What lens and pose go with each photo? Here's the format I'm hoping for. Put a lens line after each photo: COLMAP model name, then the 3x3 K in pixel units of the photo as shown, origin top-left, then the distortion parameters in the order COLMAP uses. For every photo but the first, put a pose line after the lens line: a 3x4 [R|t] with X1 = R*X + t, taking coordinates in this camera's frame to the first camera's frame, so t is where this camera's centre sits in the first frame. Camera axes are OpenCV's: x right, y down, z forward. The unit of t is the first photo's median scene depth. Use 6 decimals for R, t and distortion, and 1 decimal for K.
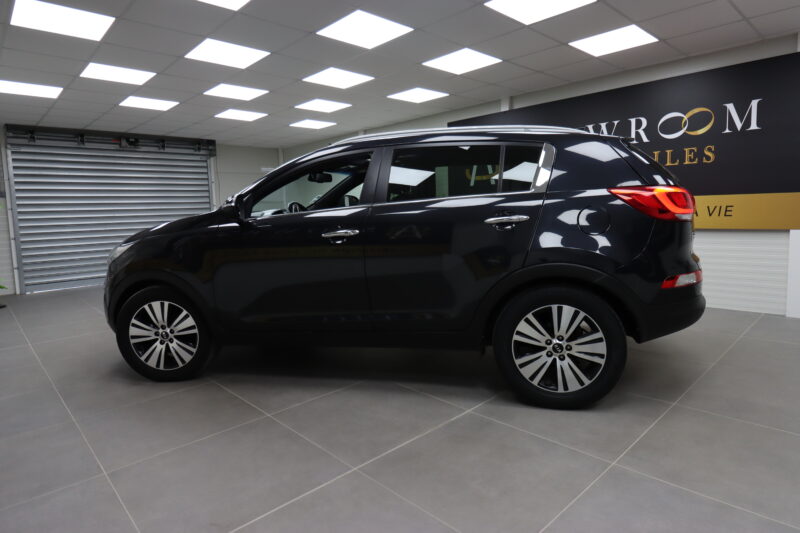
lens RADIAL K [[471.5, 0, 404.7], [0, 471.5, 262.1], [0, 0, 1]] dist [0.009192, -0.005400]
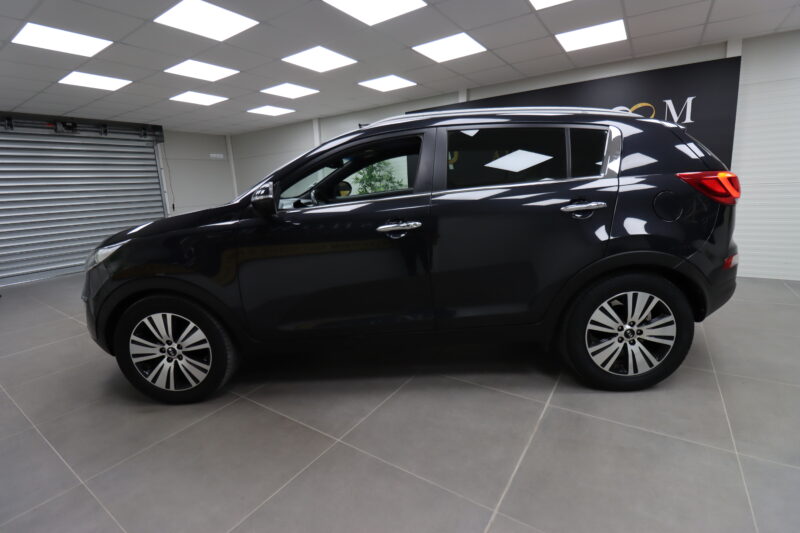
lens RADIAL K [[375.7, 0, 402.9], [0, 375.7, 261.9], [0, 0, 1]] dist [-0.004827, -0.007239]
pose [[0.974829, -0.057290, 0.215466, -0.211290], [0.040291, 0.995778, 0.082482, -0.037832], [-0.219282, -0.071724, 0.973022, 0.228534]]
